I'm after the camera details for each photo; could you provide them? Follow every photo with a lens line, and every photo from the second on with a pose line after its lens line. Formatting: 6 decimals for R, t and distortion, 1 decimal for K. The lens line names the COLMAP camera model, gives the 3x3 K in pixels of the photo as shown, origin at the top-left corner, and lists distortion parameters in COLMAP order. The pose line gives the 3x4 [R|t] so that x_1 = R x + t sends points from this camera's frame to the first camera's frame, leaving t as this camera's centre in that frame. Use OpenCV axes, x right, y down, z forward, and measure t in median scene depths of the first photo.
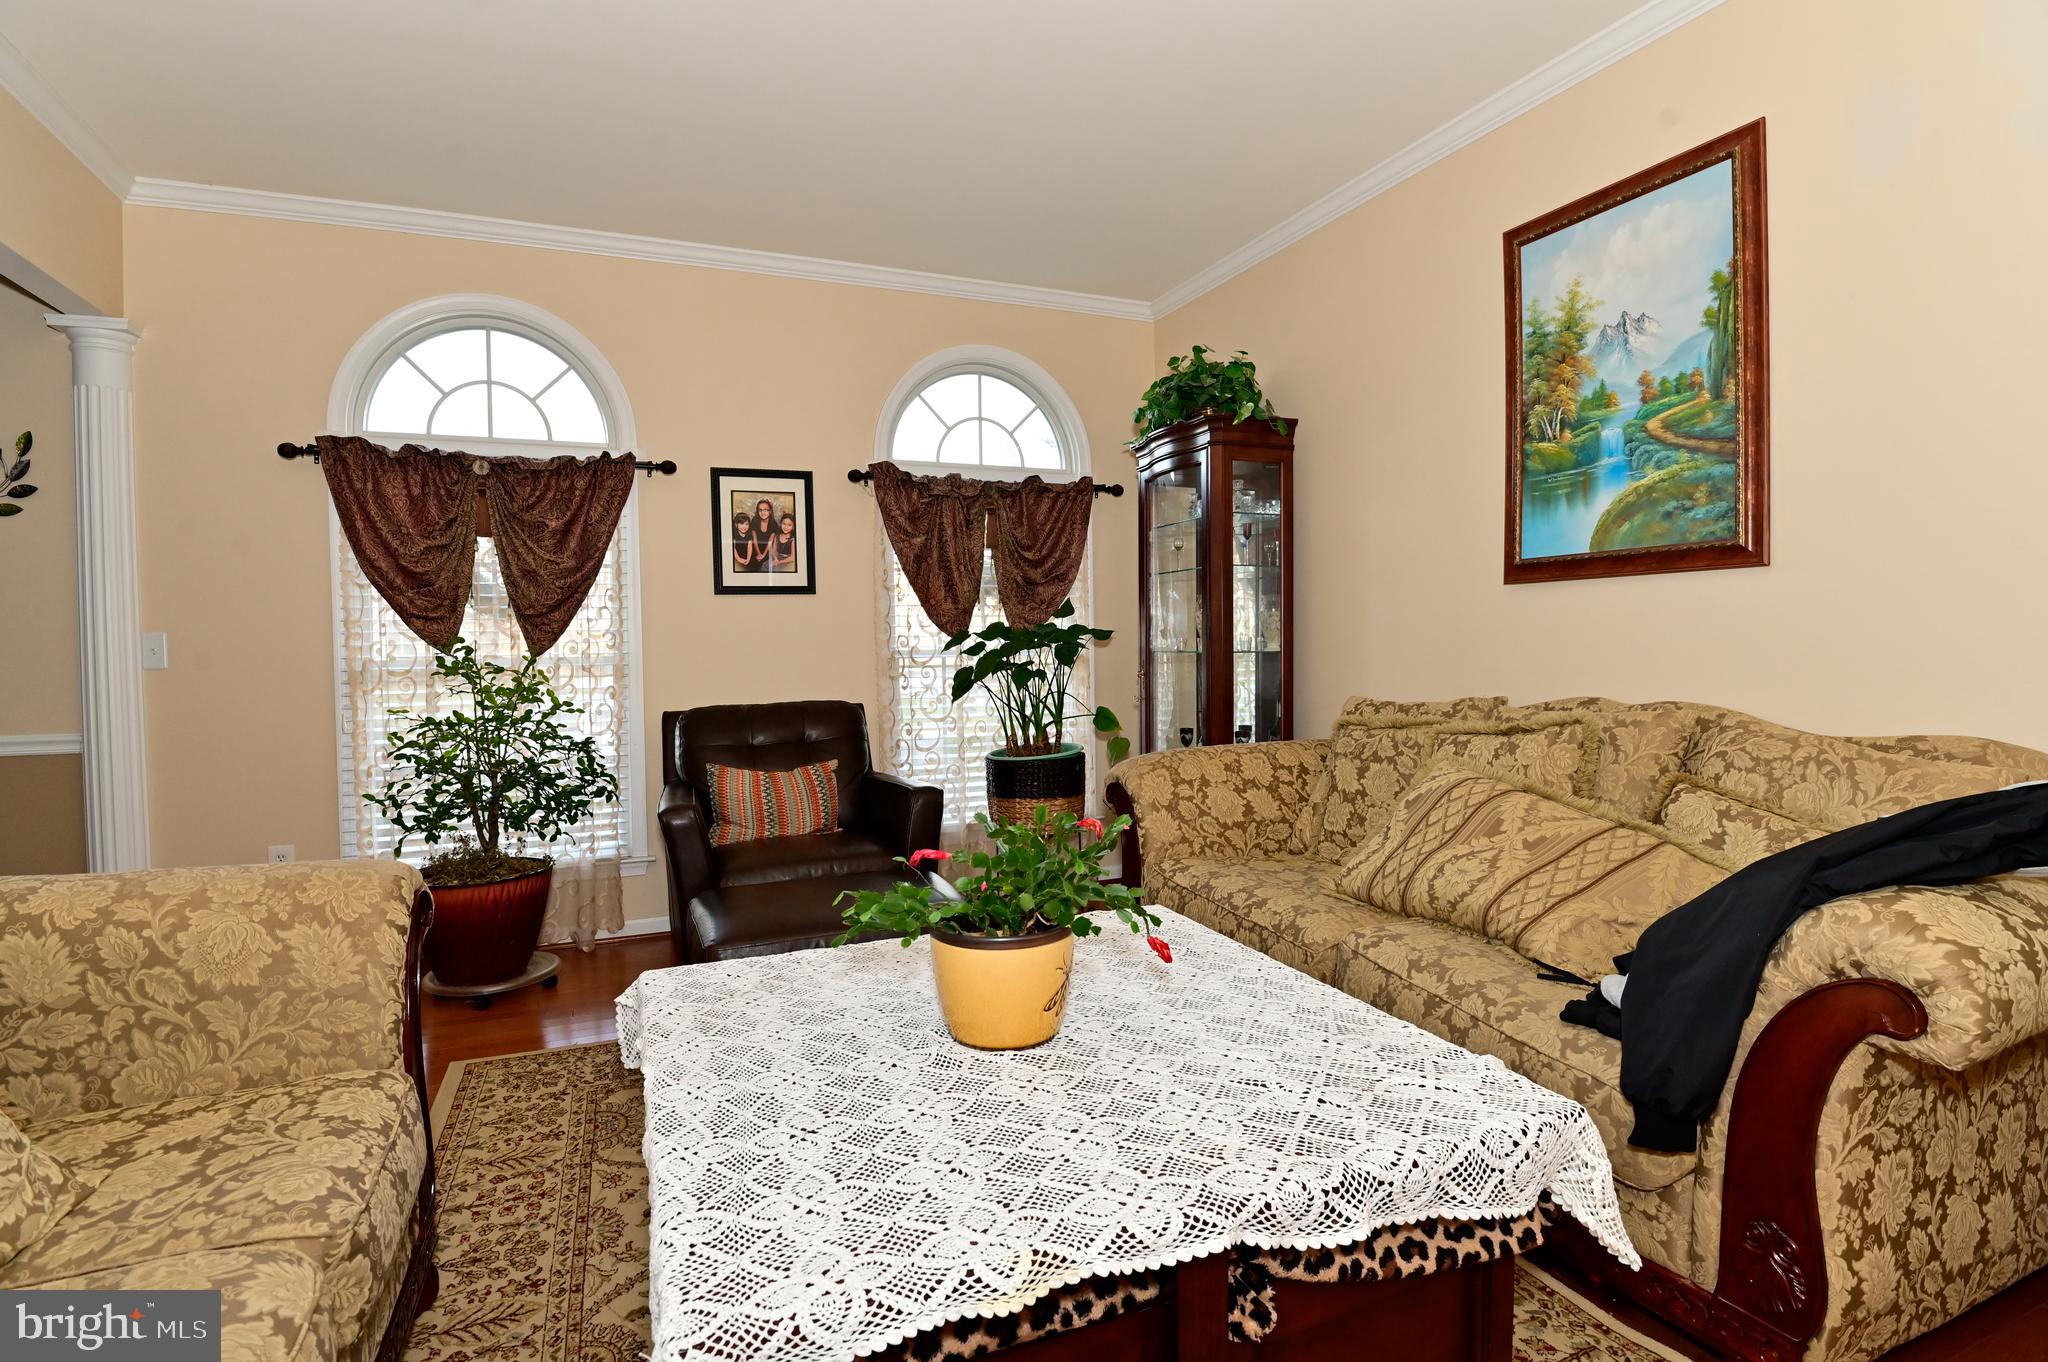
lens RADIAL K [[1013.8, 0, 1039.8], [0, 1013.8, 674.6], [0, 0, 1]] dist [-0.022722, -0.004528]
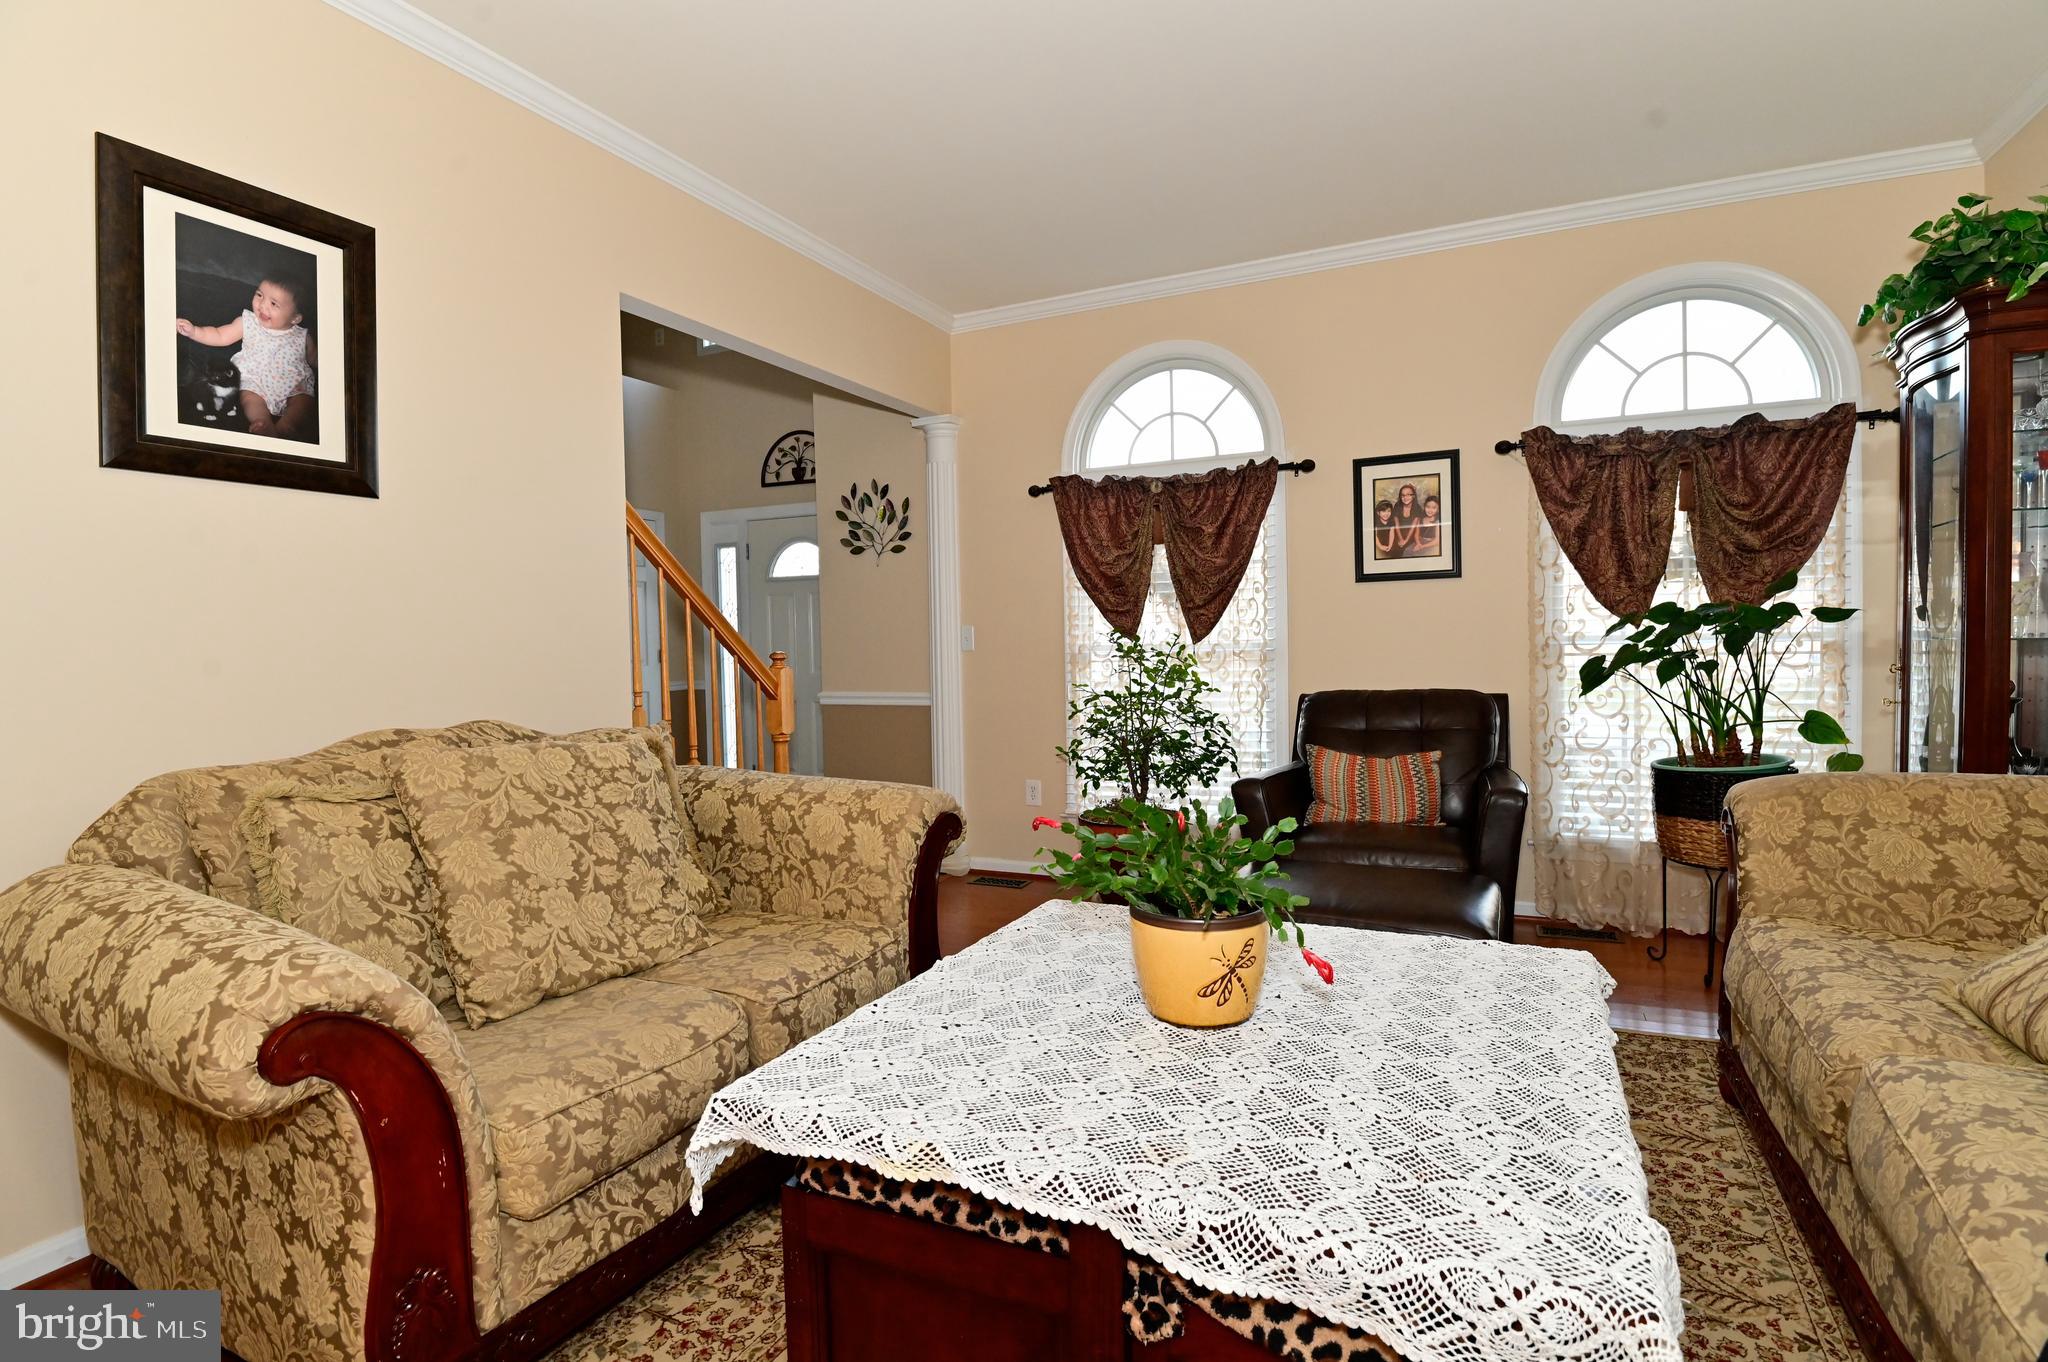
lens RADIAL K [[1013.8, 0, 1036.9], [0, 1013.8, 677.7], [0, 0, 1]] dist [-0.022722, -0.004528]
pose [[0.658477, 0.028017, -0.752079, 0.287617], [-0.011764, 0.999568, 0.026937, -0.007202], [0.752509, -0.008889, 0.658522, 0.087828]]
